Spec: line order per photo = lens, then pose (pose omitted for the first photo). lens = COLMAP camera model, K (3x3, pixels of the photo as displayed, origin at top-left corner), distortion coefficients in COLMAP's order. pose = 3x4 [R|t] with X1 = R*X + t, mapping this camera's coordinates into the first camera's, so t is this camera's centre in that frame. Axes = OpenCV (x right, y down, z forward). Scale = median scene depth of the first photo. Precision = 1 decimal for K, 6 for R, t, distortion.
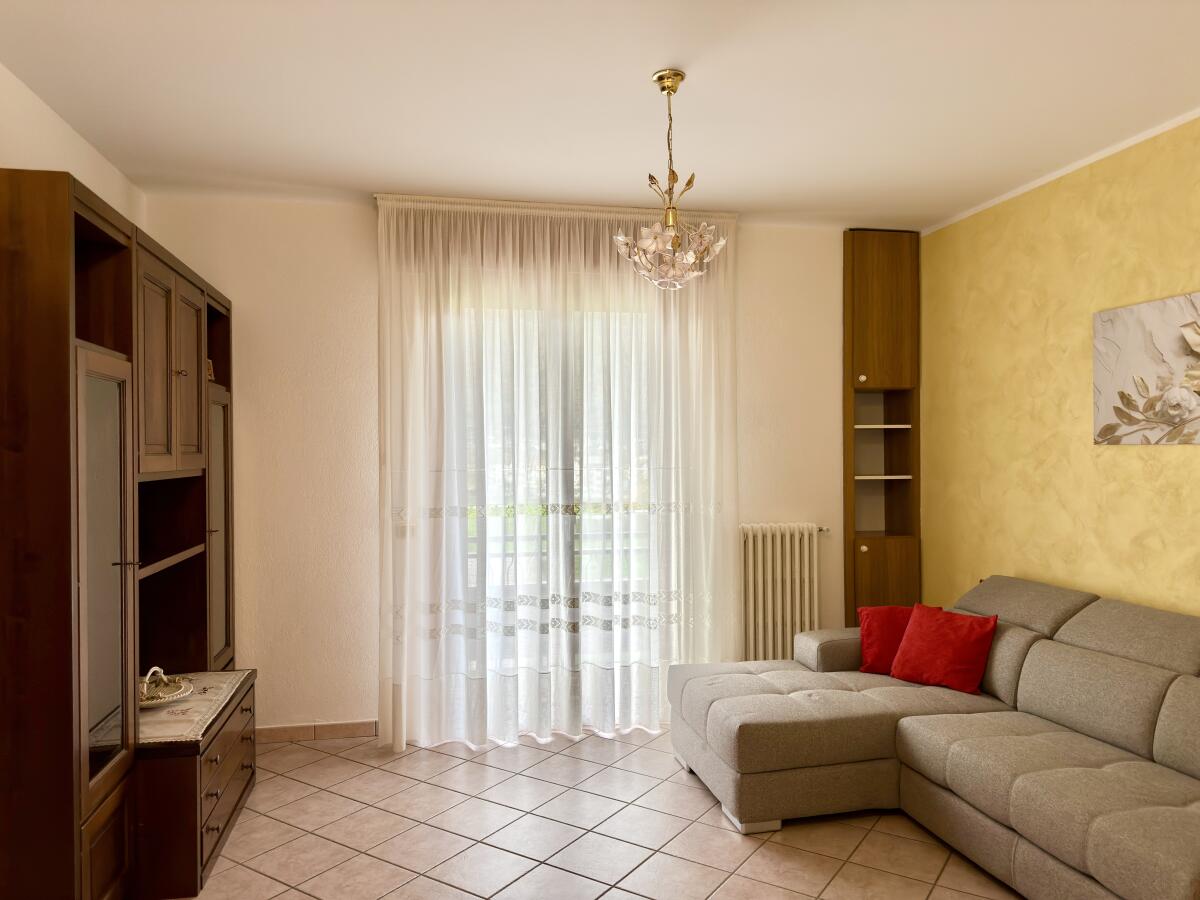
lens RADIAL K [[849.7, 0, 615.3], [0, 849.7, 449.3], [0, 0, 1]] dist [0.066885, -0.089643]
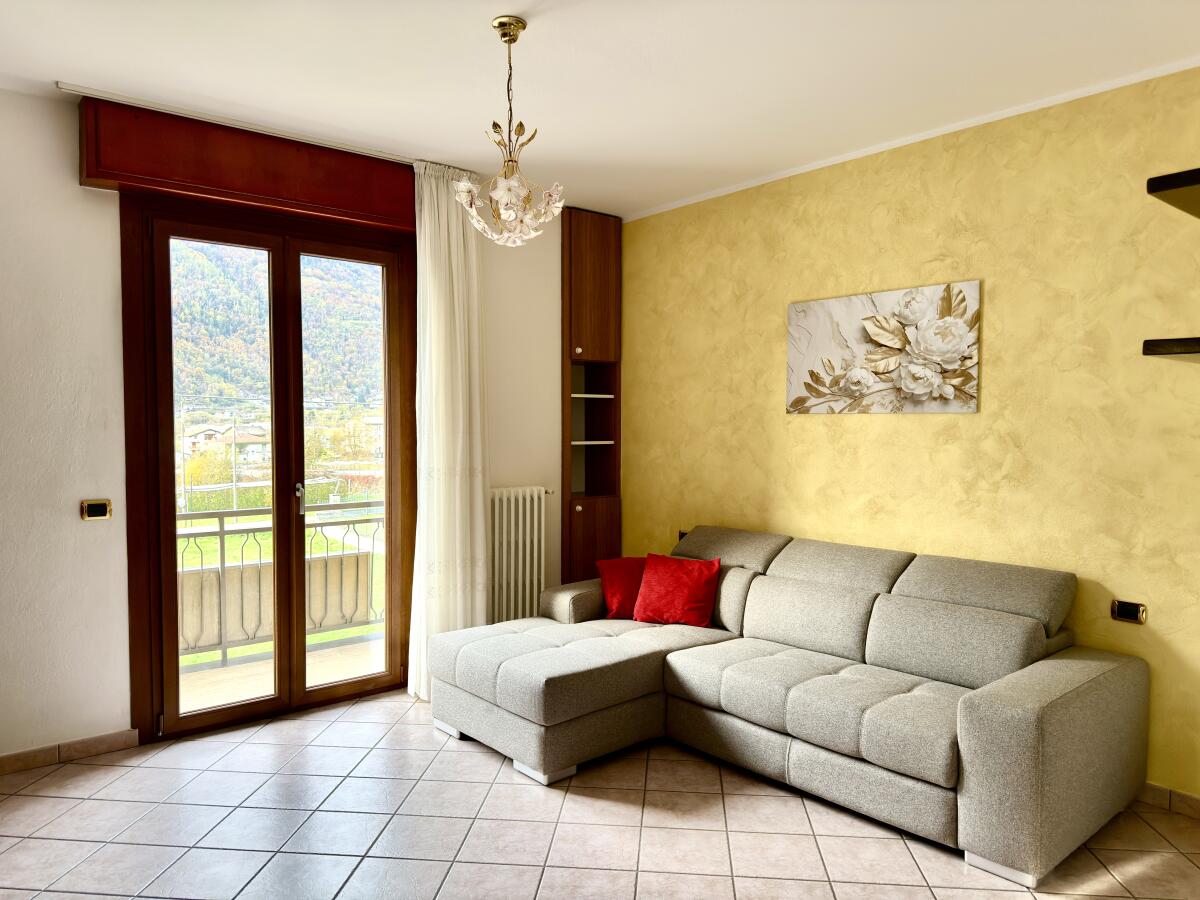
lens RADIAL K [[829.7, 0, 600.0], [0, 829.7, 450.0], [0, 0, 1]] dist [0.087981, -0.080269]
pose [[0.888387, -0.008094, 0.459024, -0.230079], [-0.008128, 0.999411, 0.033354, 0.009489], [-0.459024, -0.033362, 0.887797, 0.077192]]
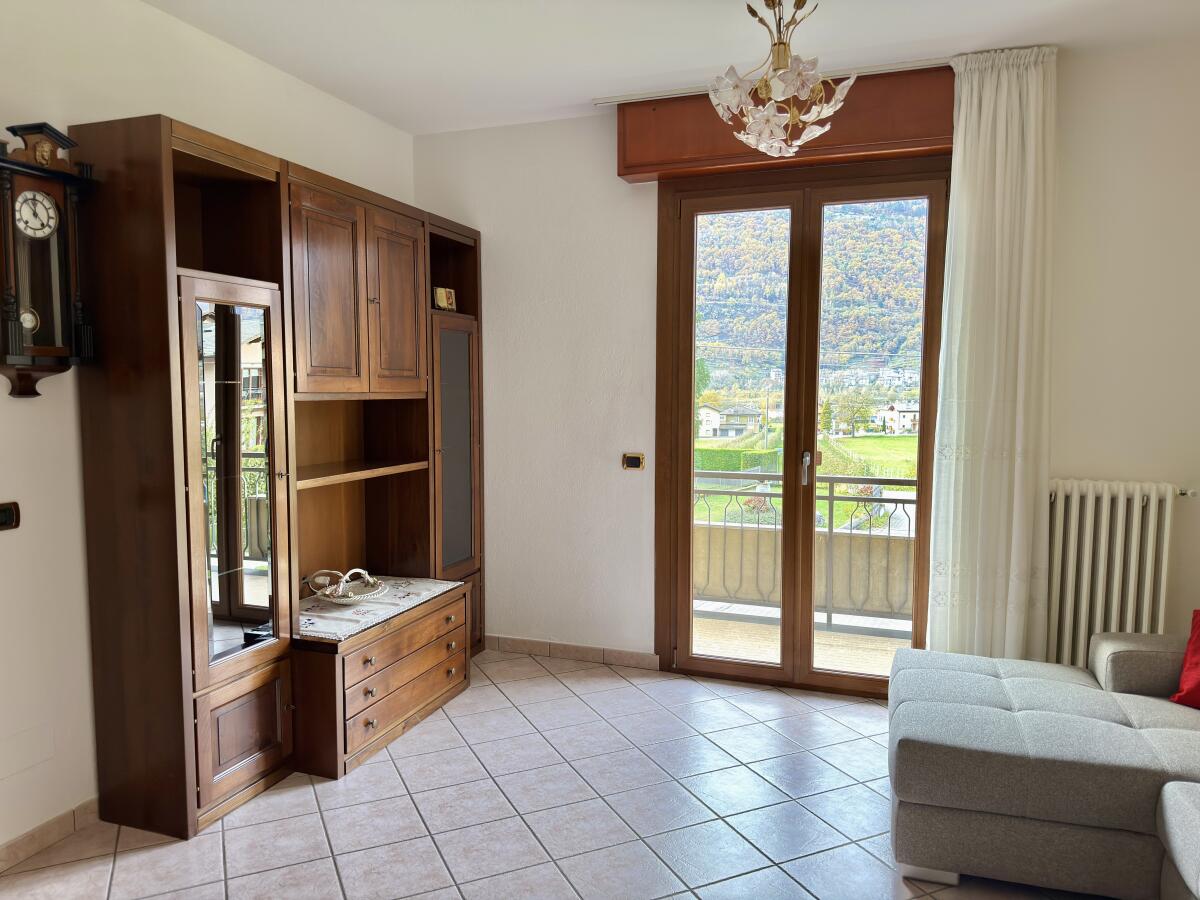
lens RADIAL K [[849.7, 0, 615.3], [0, 849.7, 449.3], [0, 0, 1]] dist [0.066885, -0.089643]
pose [[0.854352, 0.048869, -0.517392, 0.278107], [-0.007866, 0.996671, 0.081148, 0.005860], [0.519635, -0.065259, 0.851892, 0.213588]]
